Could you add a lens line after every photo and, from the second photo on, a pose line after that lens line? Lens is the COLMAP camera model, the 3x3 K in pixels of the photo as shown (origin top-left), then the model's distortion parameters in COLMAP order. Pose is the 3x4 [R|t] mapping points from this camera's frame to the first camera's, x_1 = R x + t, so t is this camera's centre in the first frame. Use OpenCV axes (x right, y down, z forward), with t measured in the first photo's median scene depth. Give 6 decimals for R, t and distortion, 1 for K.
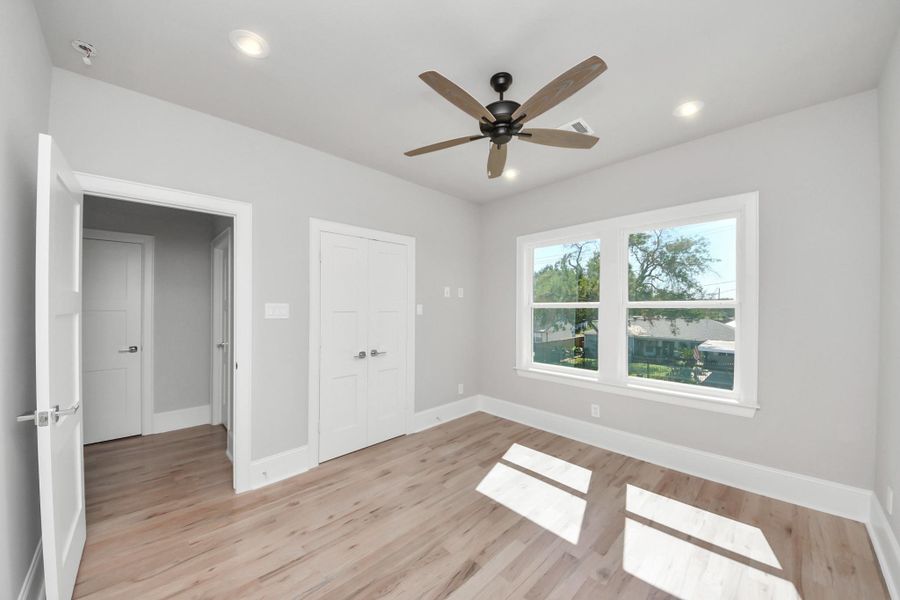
lens RADIAL K [[323.0, 0, 451.3], [0, 323.0, 305.8], [0, 0, 1]] dist [0.047327, -0.021897]
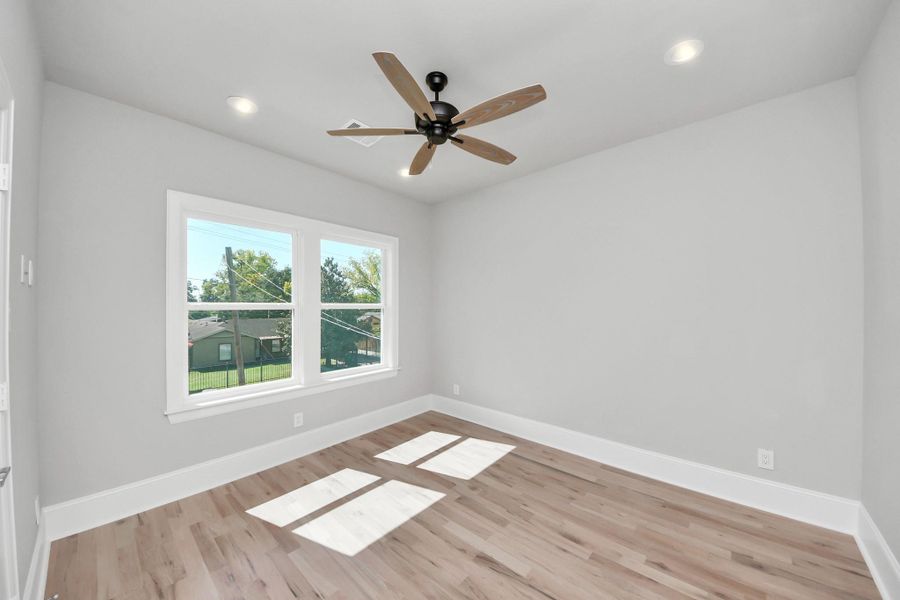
lens RADIAL K [[323.0, 0, 451.3], [0, 323.0, 305.8], [0, 0, 1]] dist [0.047327, -0.021897]
pose [[-0.072554, 0.006569, 0.997343, -0.673152], [0.001031, 0.999978, -0.006512, 0.004810], [-0.997364, 0.000556, -0.072559, 0.817003]]
